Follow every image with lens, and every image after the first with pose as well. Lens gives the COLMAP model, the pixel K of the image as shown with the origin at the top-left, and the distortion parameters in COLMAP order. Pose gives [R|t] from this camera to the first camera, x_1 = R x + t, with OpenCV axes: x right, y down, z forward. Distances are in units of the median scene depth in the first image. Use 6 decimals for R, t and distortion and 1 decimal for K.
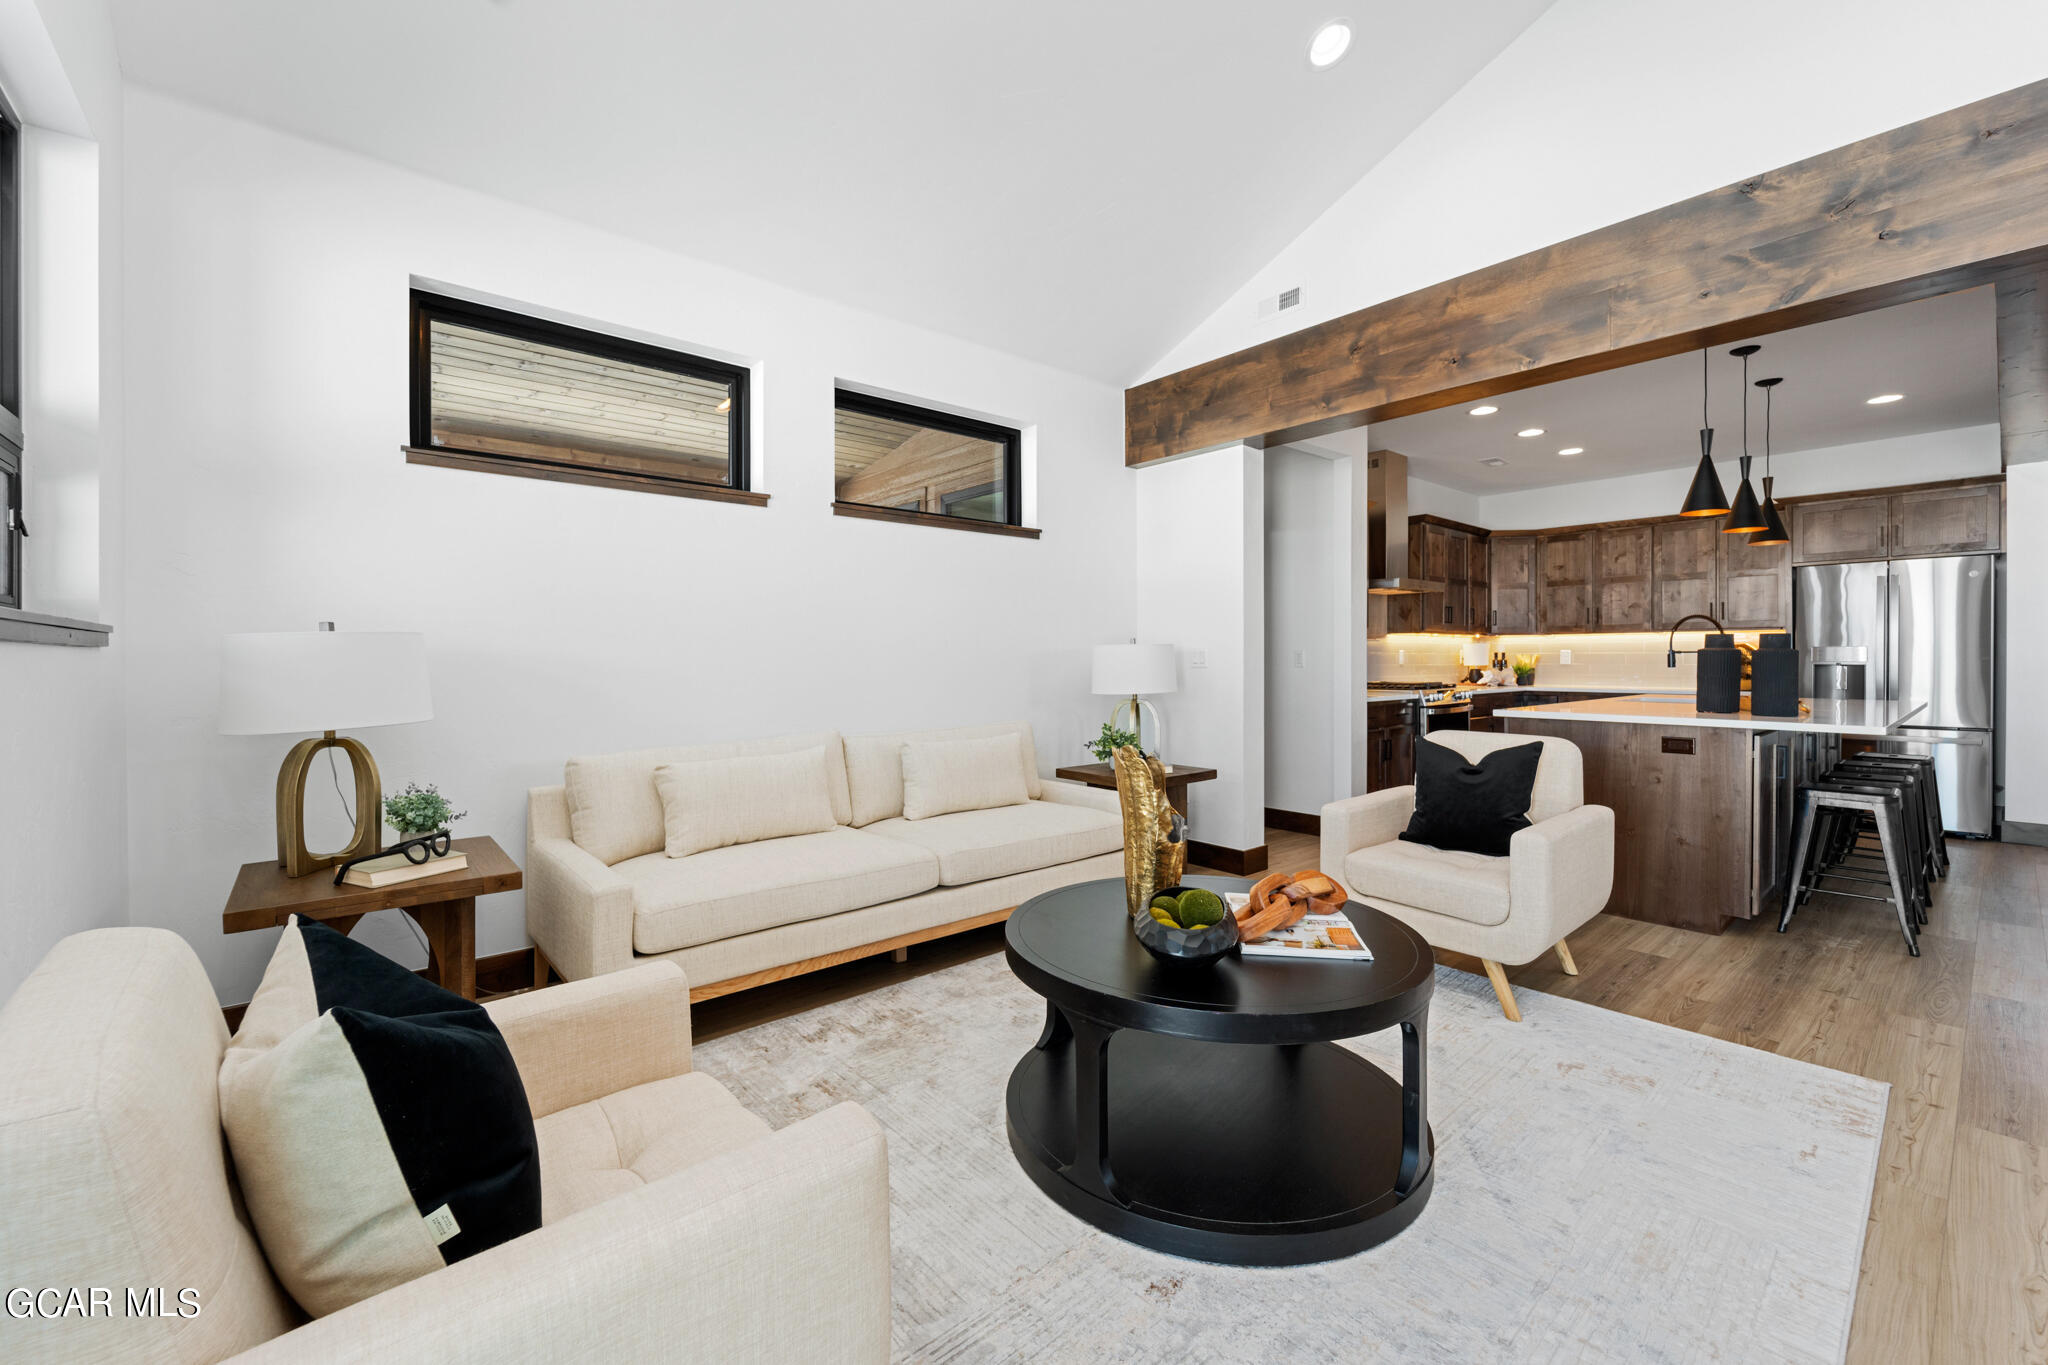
lens RADIAL K [[830.9, 0, 1031.5], [0, 830.9, 666.4], [0, 0, 1]] dist [0.003437, -0.000781]
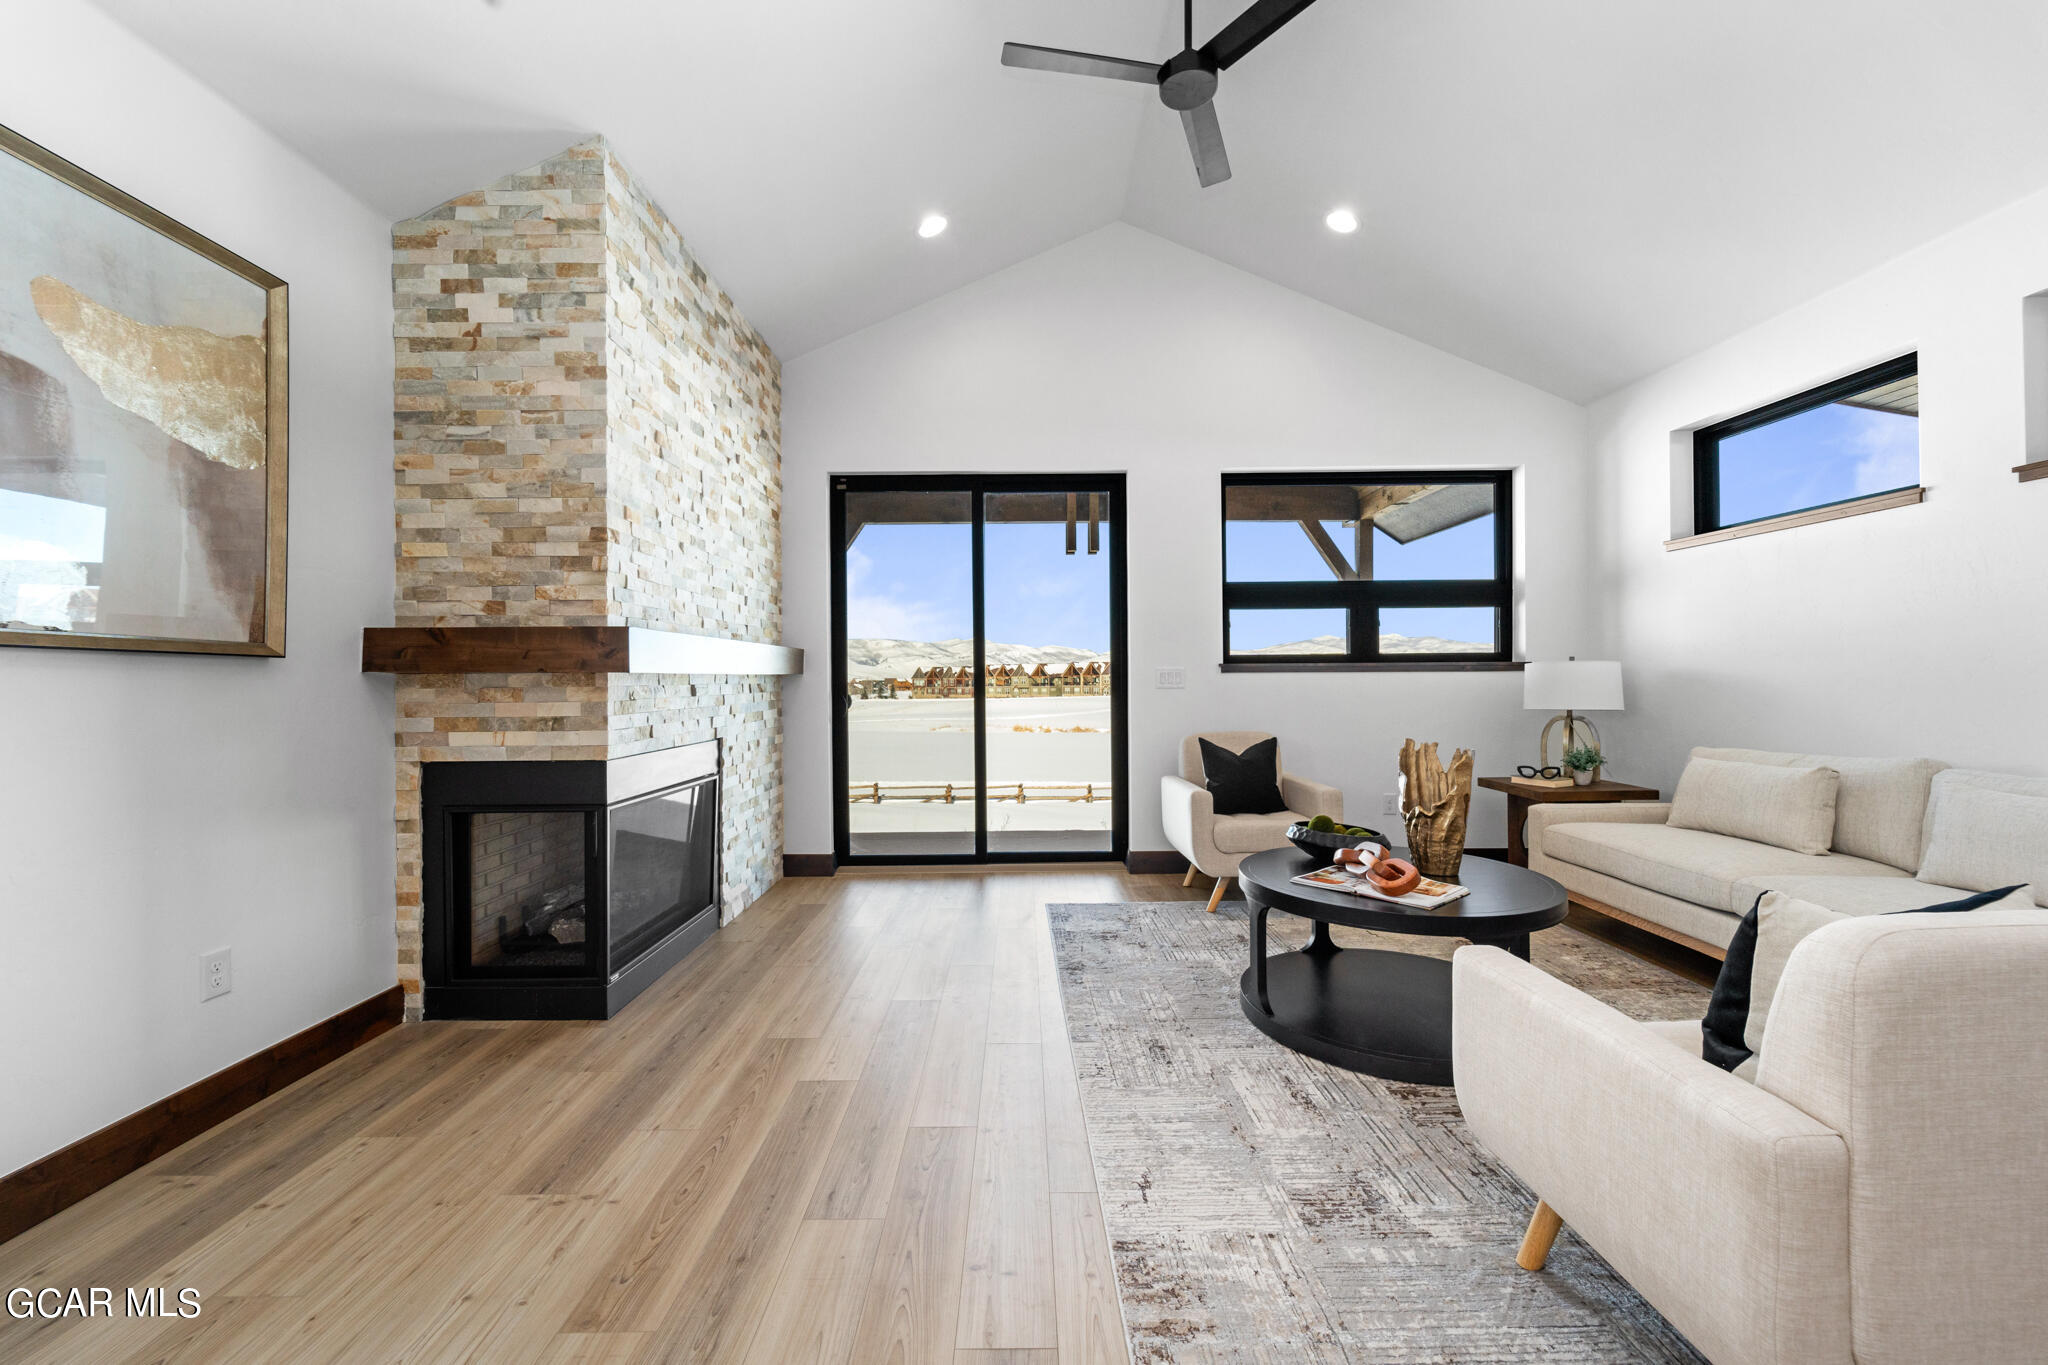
lens RADIAL K [[830.9, 0, 1023.0], [0, 830.9, 677.6], [0, 0, 1]] dist [0.003437, -0.000781]
pose [[-0.649836, 0.006973, -0.760042, 0.486526], [0.004833, 0.999976, 0.005043, -0.006241], [0.760059, -0.000396, -0.649854, 0.422429]]
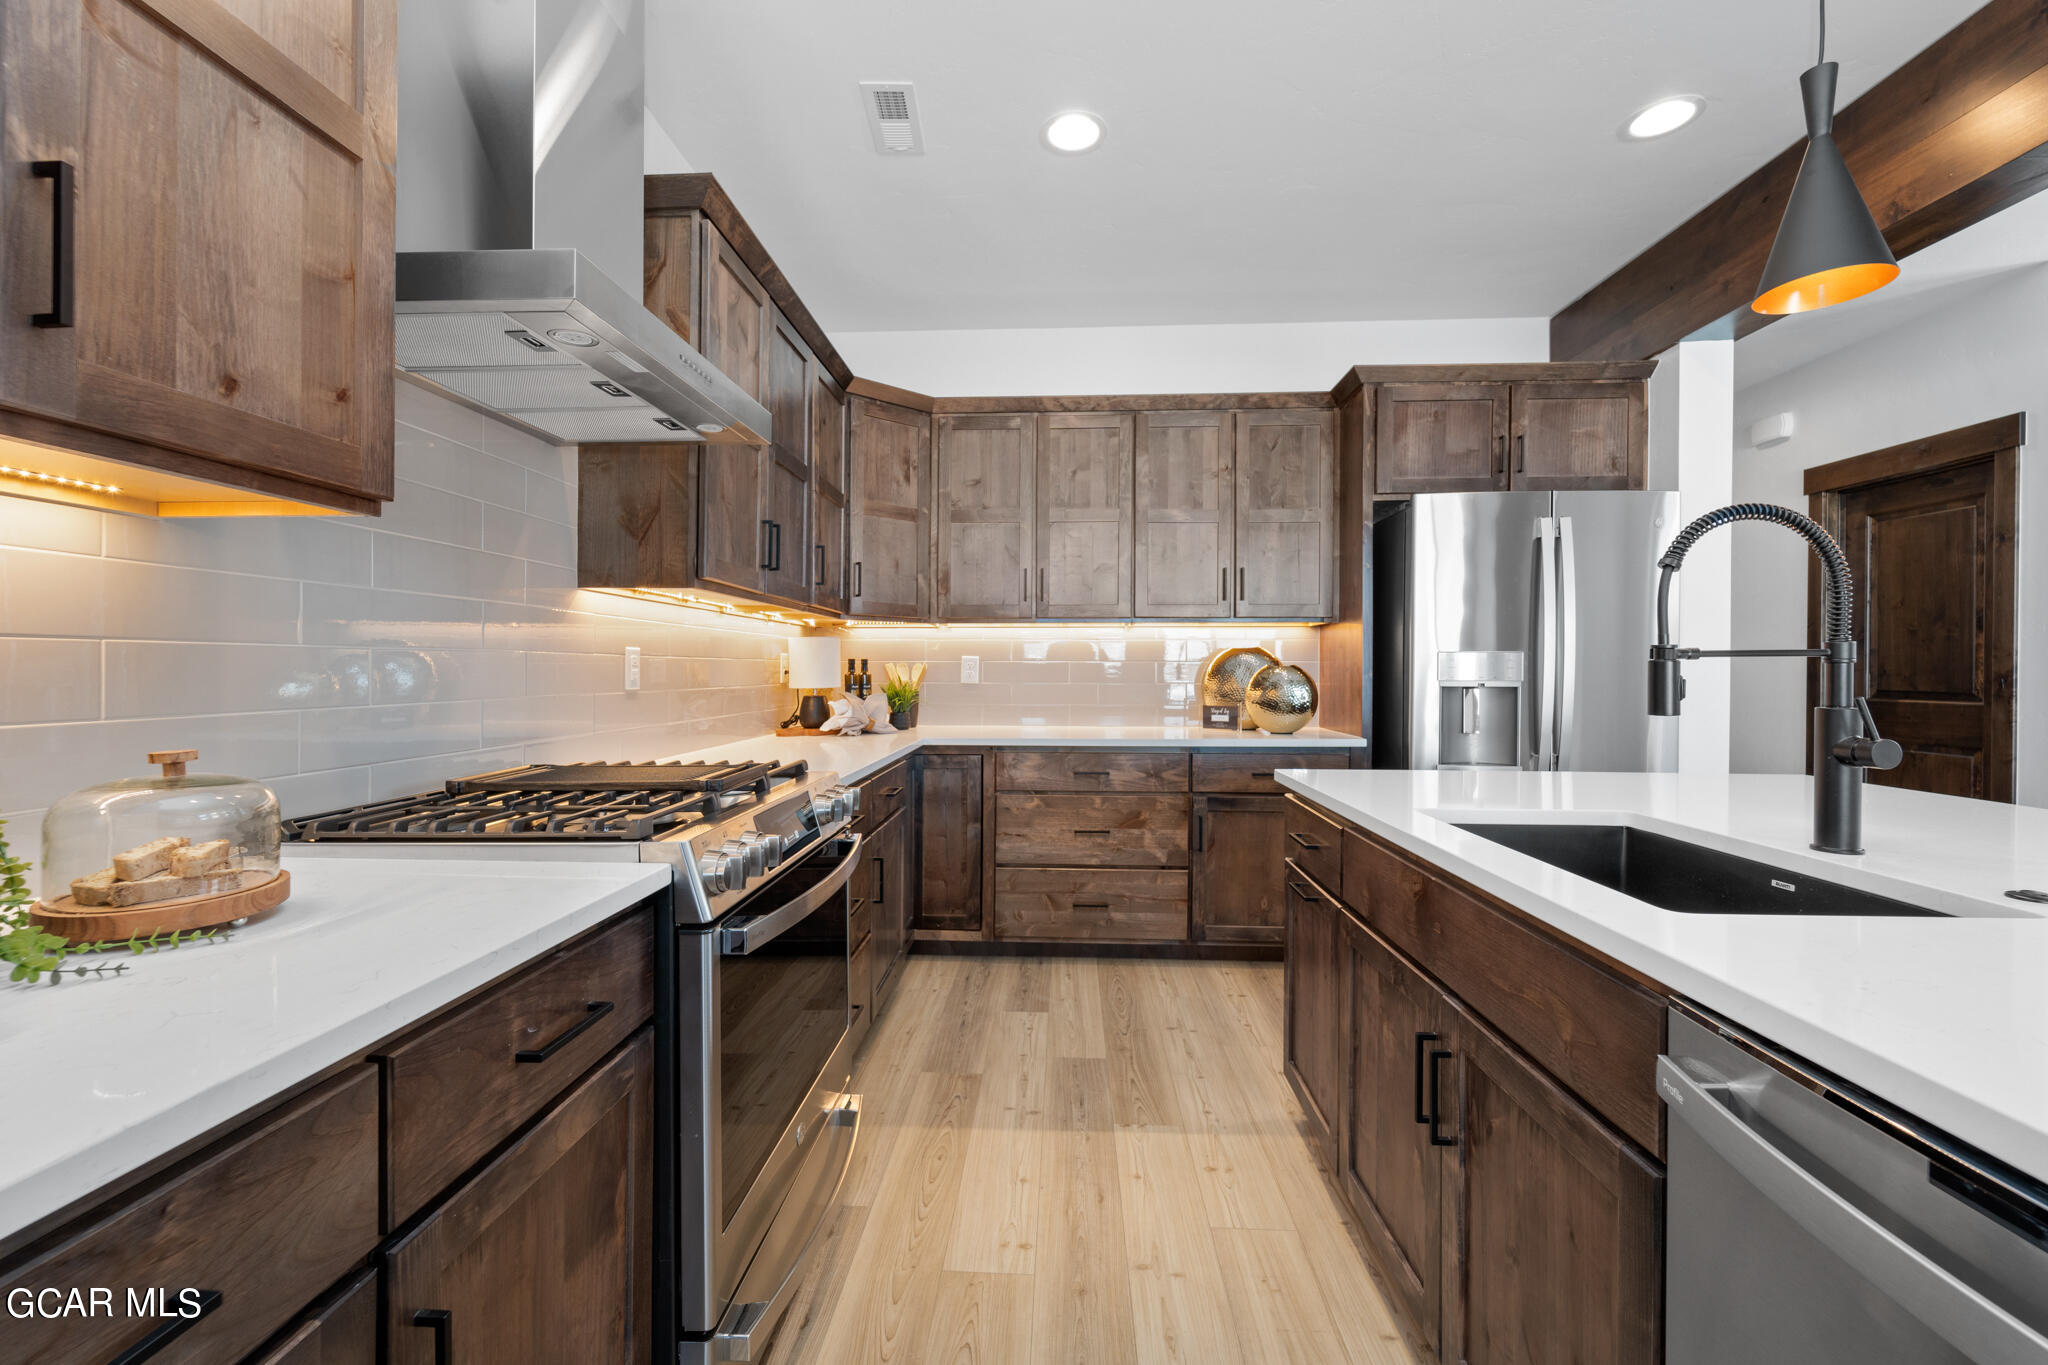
lens RADIAL K [[830.9, 0, 1023.7], [0, 830.9, 667.6], [0, 0, 1]] dist [0.003437, -0.000781]
pose [[0.686896, 0.006851, 0.726723, 0.323844], [0.000733, 0.999949, -0.010120, -0.007765], [-0.726755, 0.007484, 0.686856, 0.687811]]
